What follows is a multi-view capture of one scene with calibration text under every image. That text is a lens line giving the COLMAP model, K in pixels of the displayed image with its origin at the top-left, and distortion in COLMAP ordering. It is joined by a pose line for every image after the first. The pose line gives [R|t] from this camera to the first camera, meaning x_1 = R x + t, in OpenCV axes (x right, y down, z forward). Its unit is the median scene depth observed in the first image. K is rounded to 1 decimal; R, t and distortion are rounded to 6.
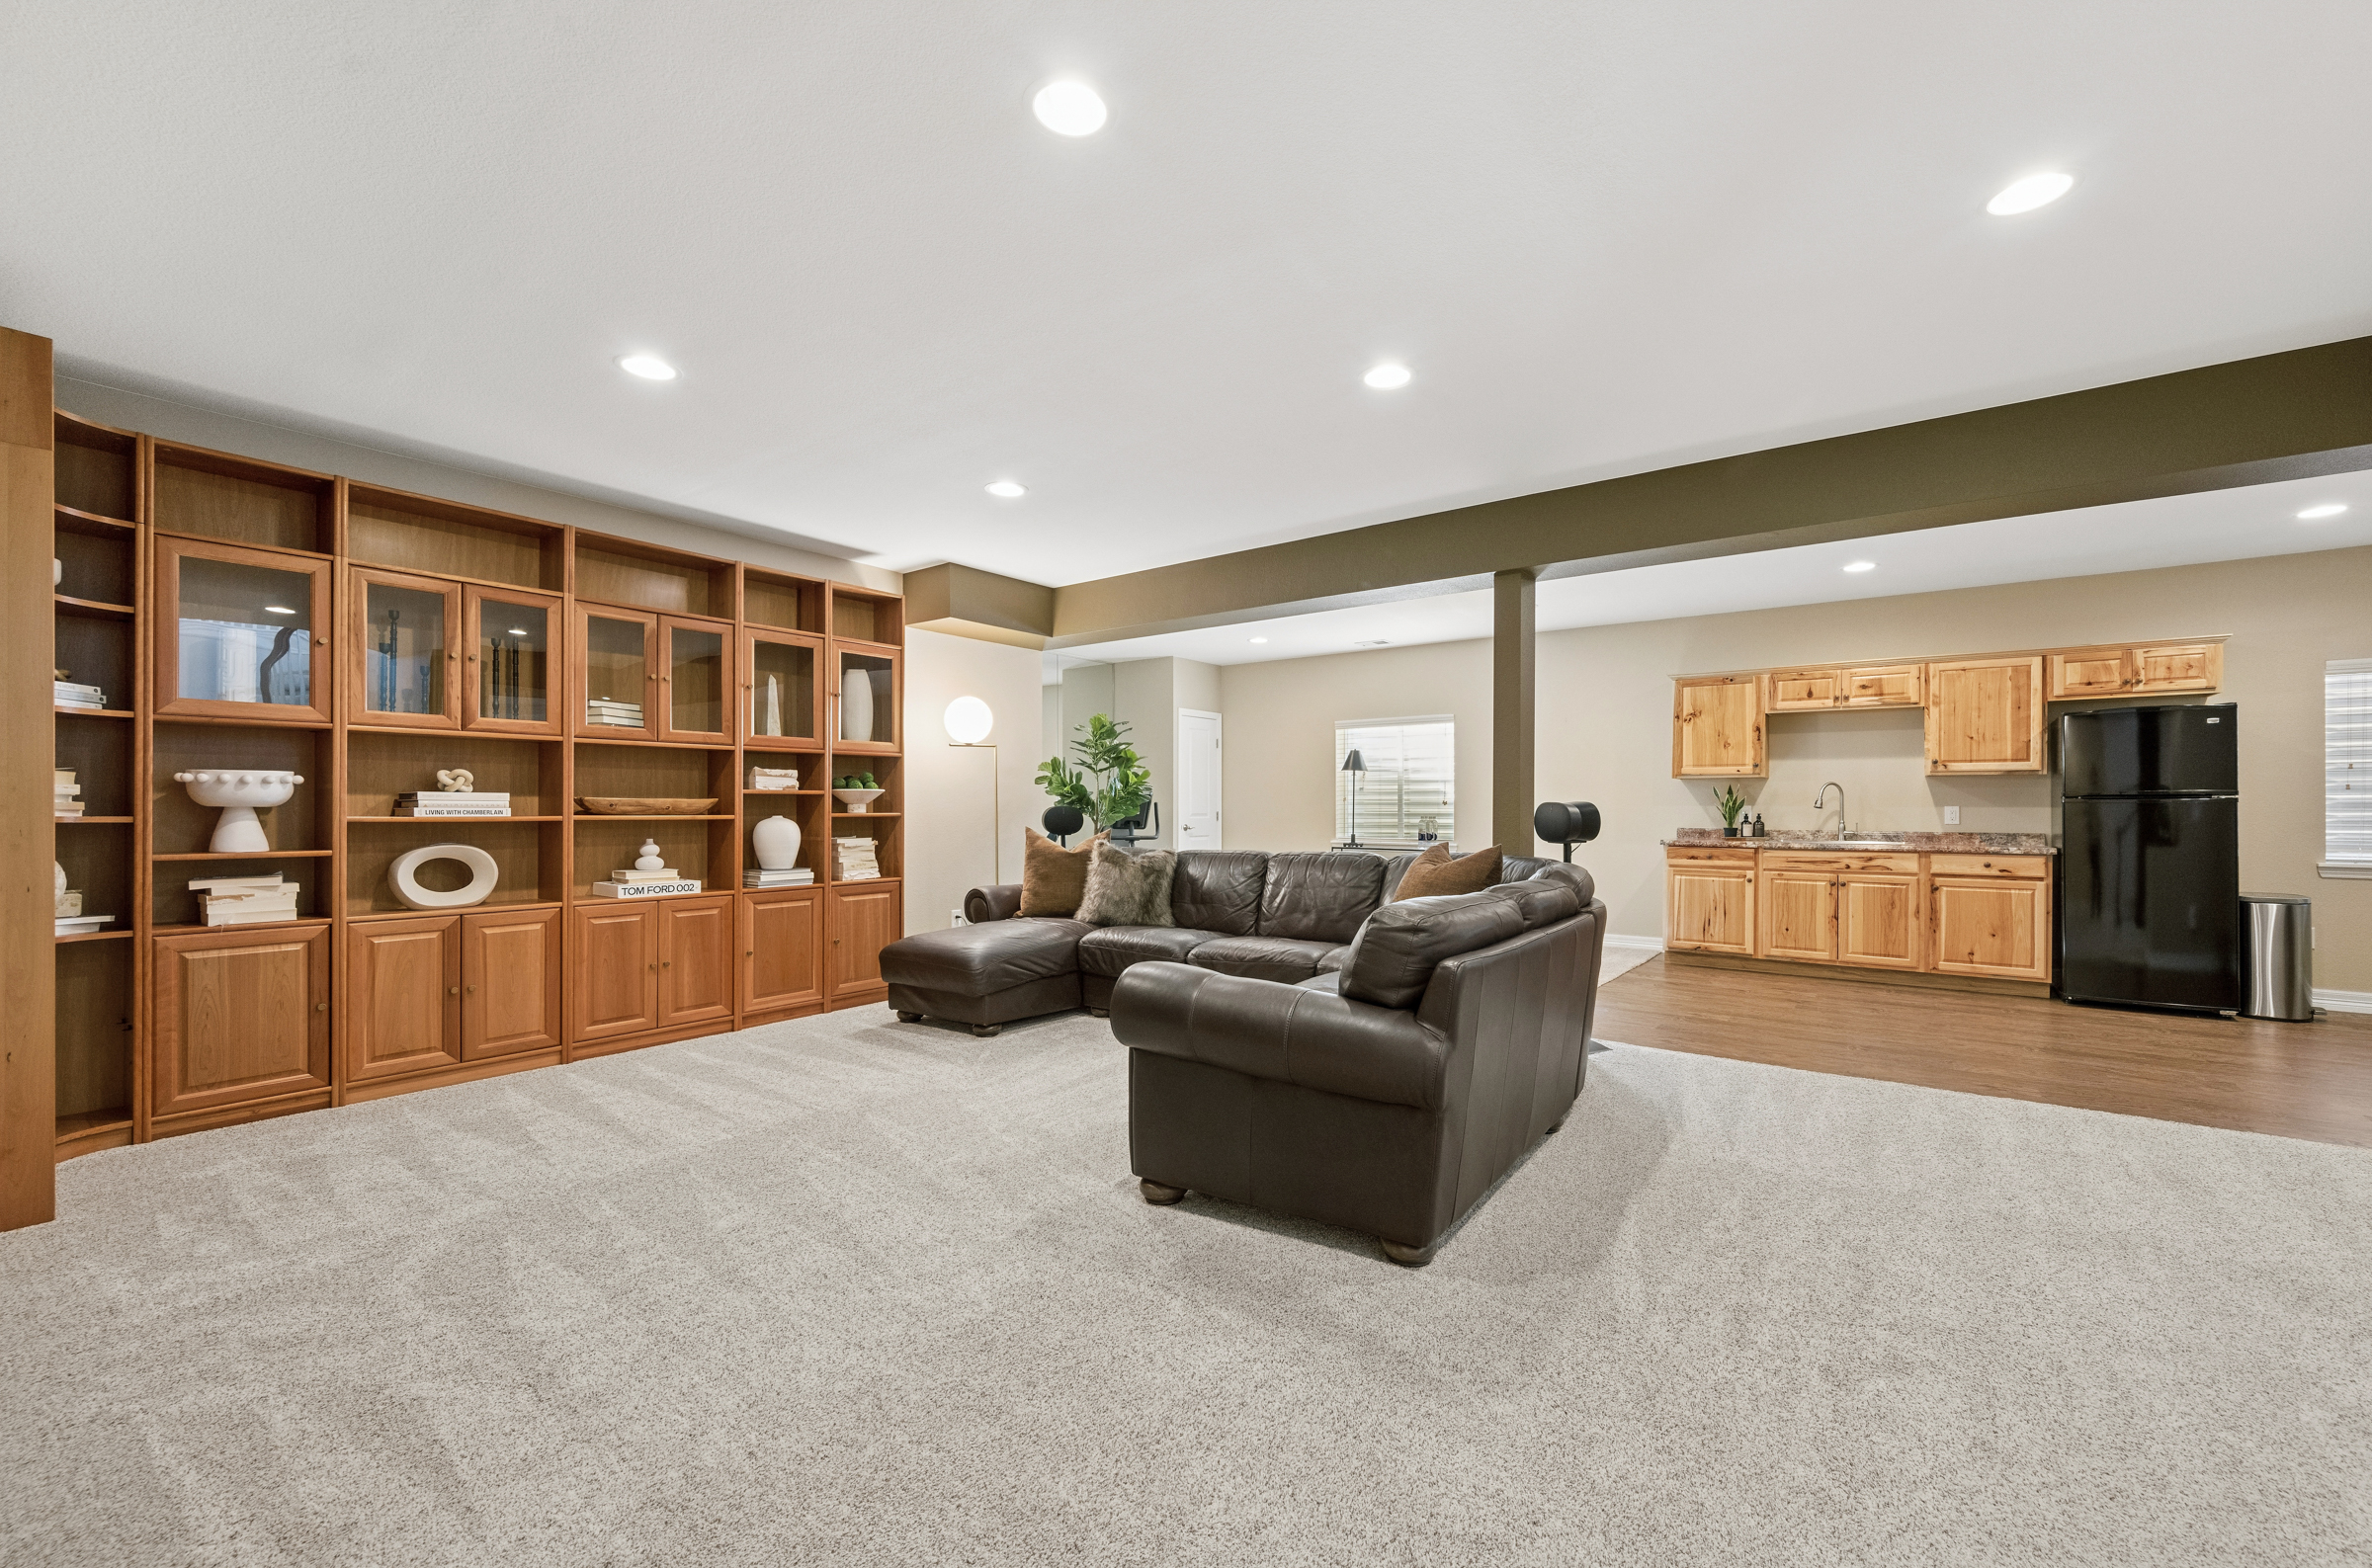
lens RADIAL K [[955.7, 0, 1198.4], [0, 955.7, 802.2], [0, 0, 1]] dist [0.000689, -0.000144]
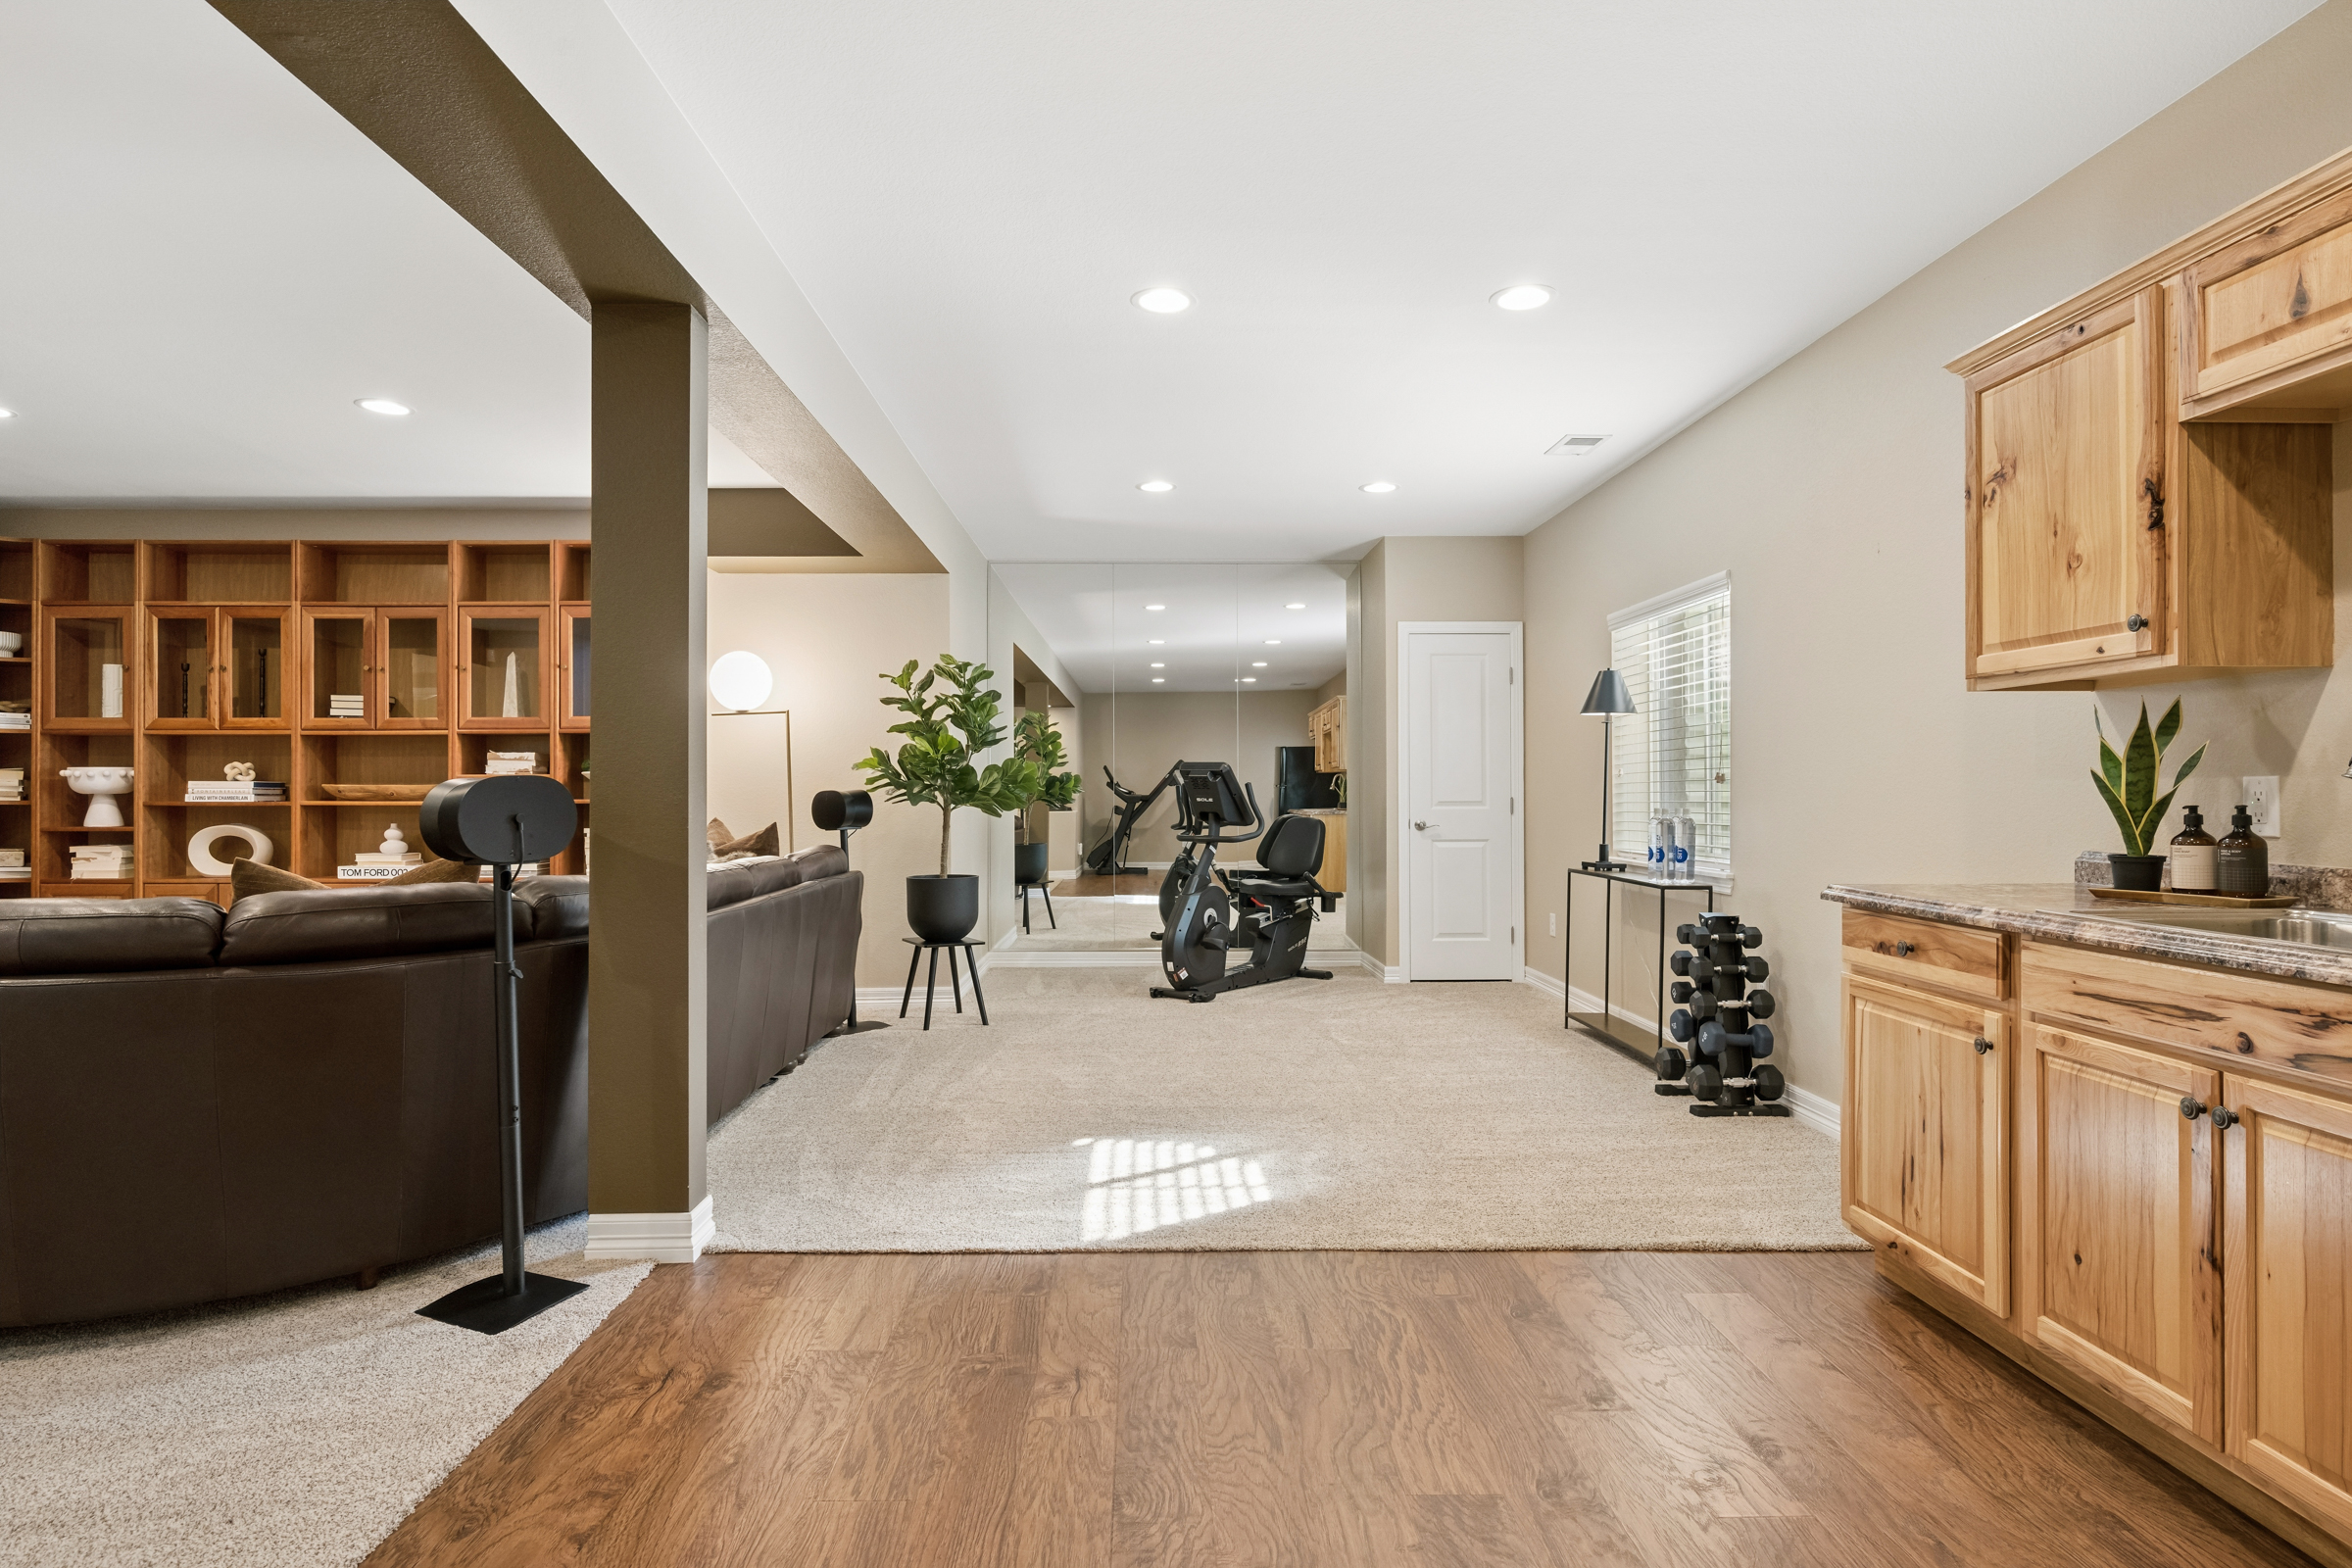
lens RADIAL K [[1277.3, 0, 1175.7], [0, 1277.3, 790.0], [0, 0, 1]] dist [-0.001180, -0.000822]
pose [[0.600781, -0.004291, -0.799402, 0.817010], [0.007524, 0.999972, 0.000287, 0.005983], [0.799378, -0.006187, 0.600796, 0.657350]]
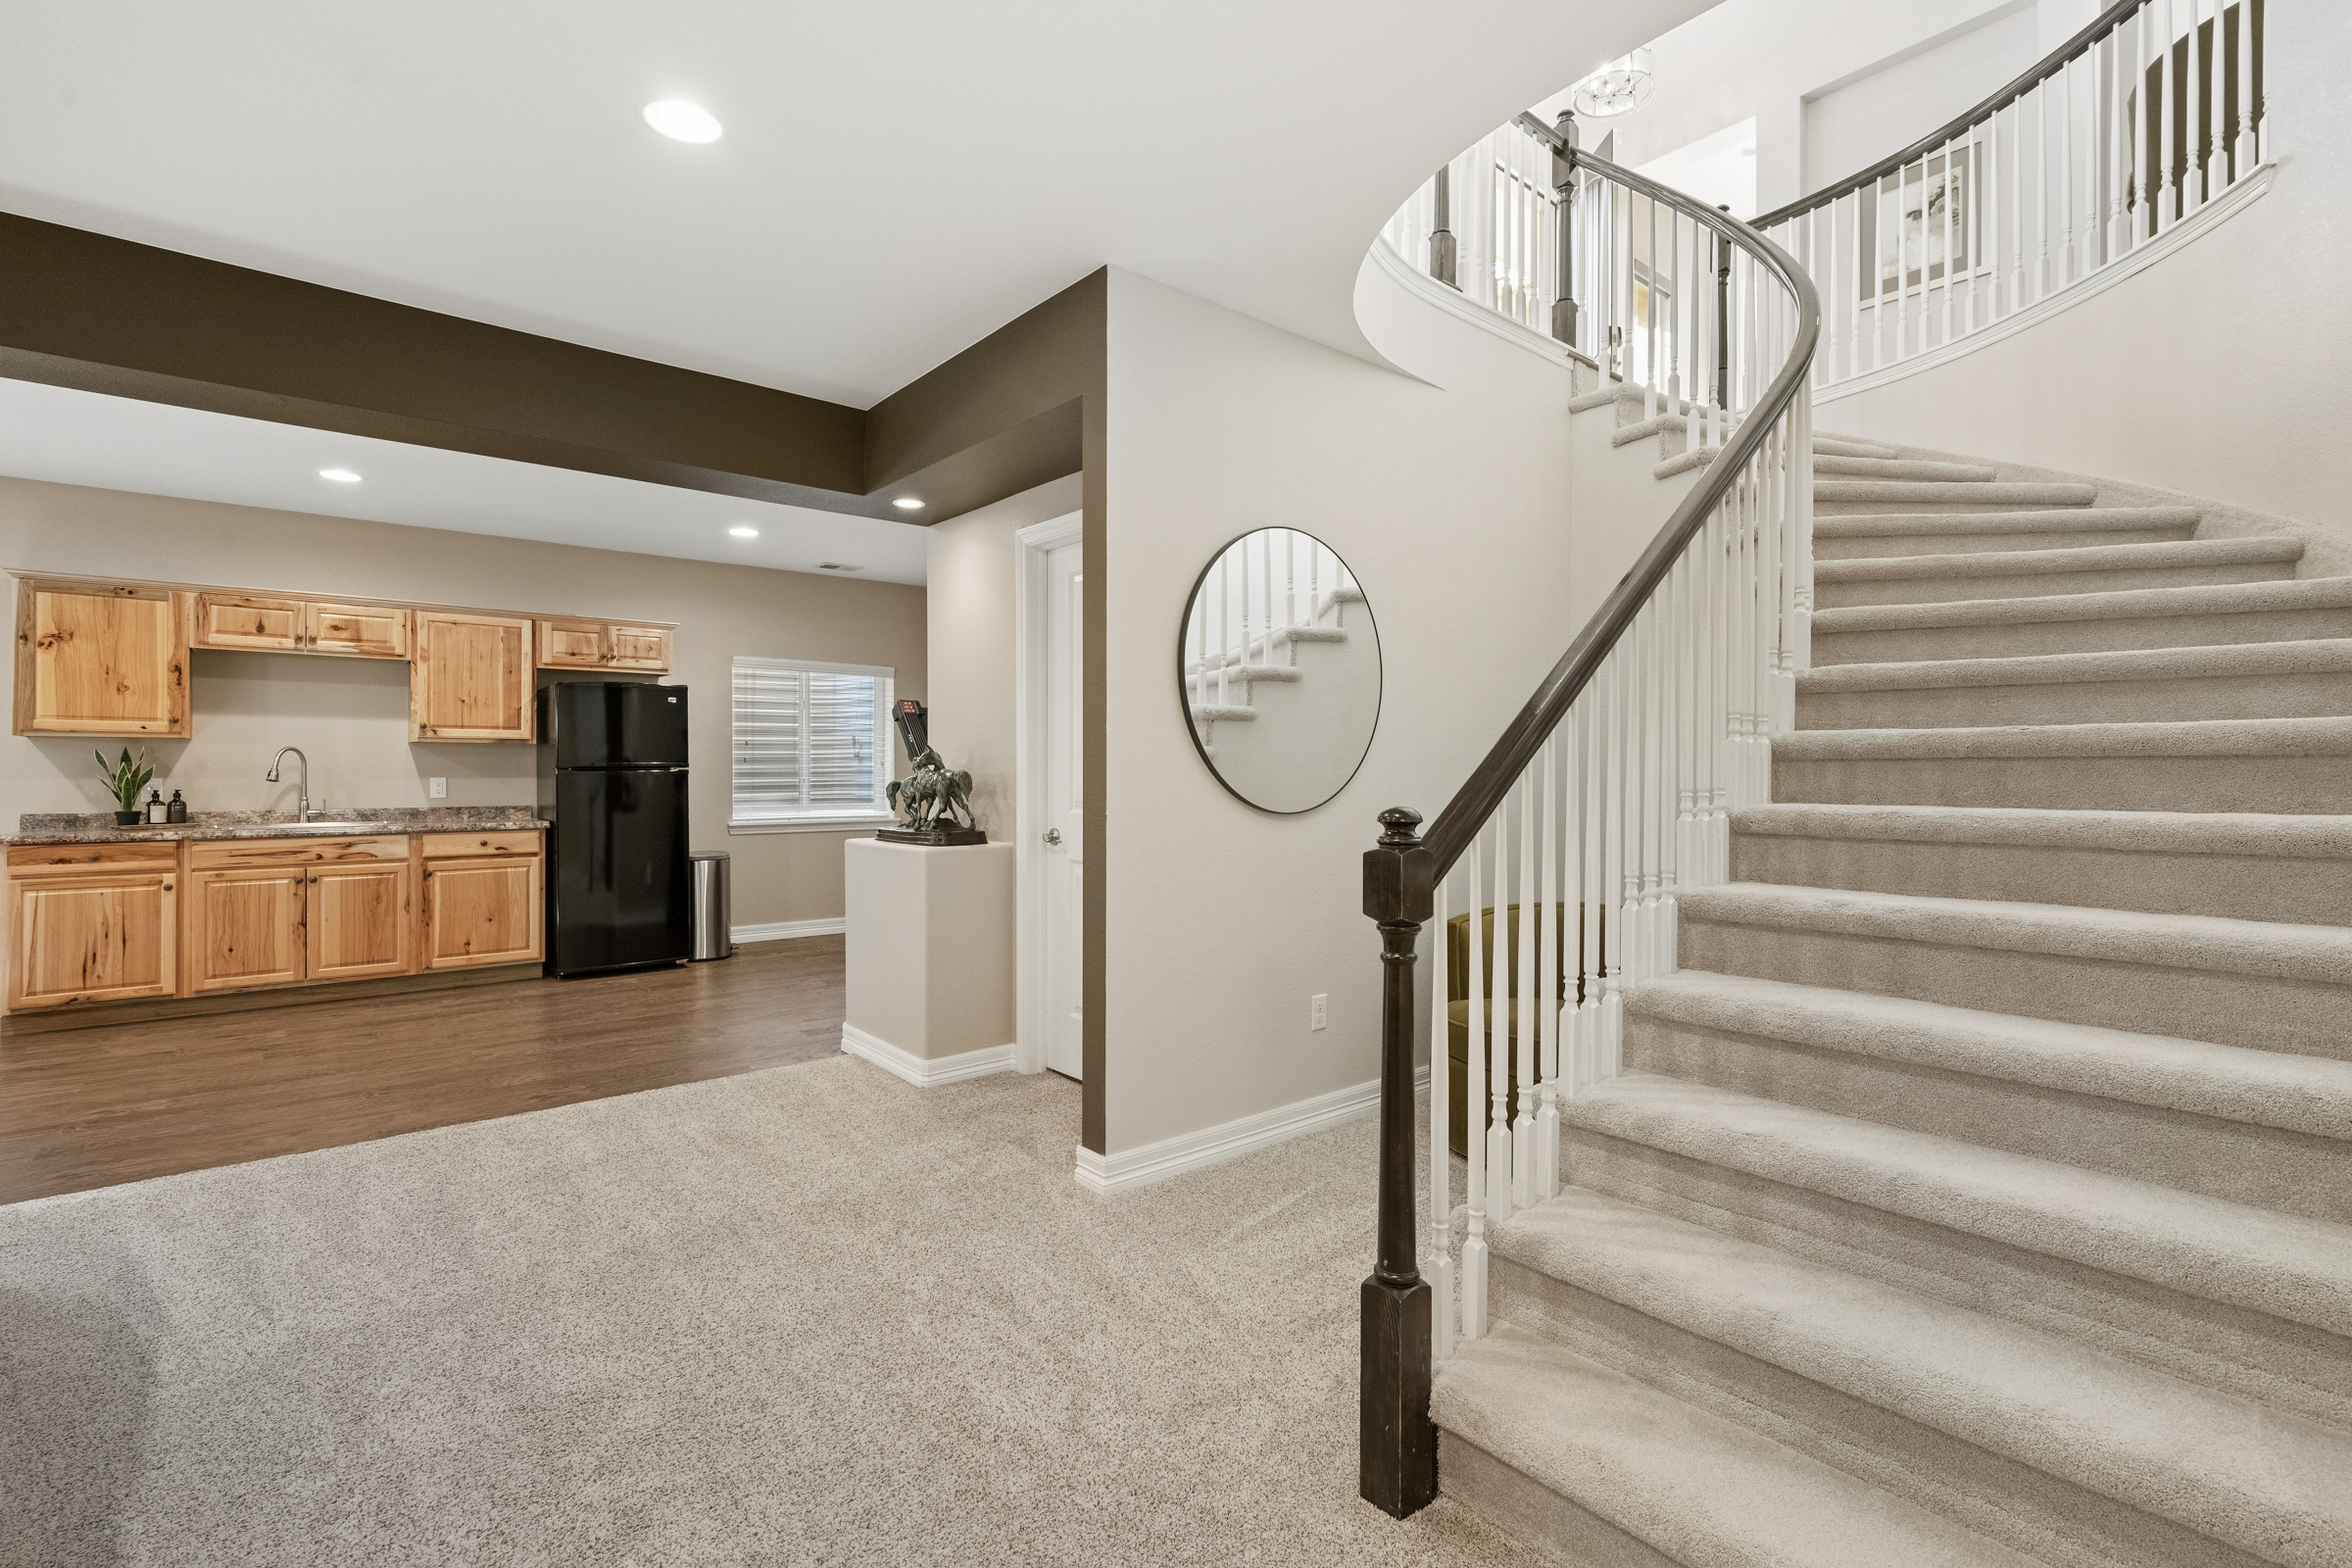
lens RADIAL K [[1064.8, 0, 1179.8], [0, 1064.8, 772.2], [0, 0, 1]] dist [0.001700, -0.000132]
pose [[0.230964, -0.006190, 0.972943, -0.003774], [-0.004381, 0.999963, 0.007402, -0.011740], [-0.972952, -0.005972, 0.230929, 0.125271]]
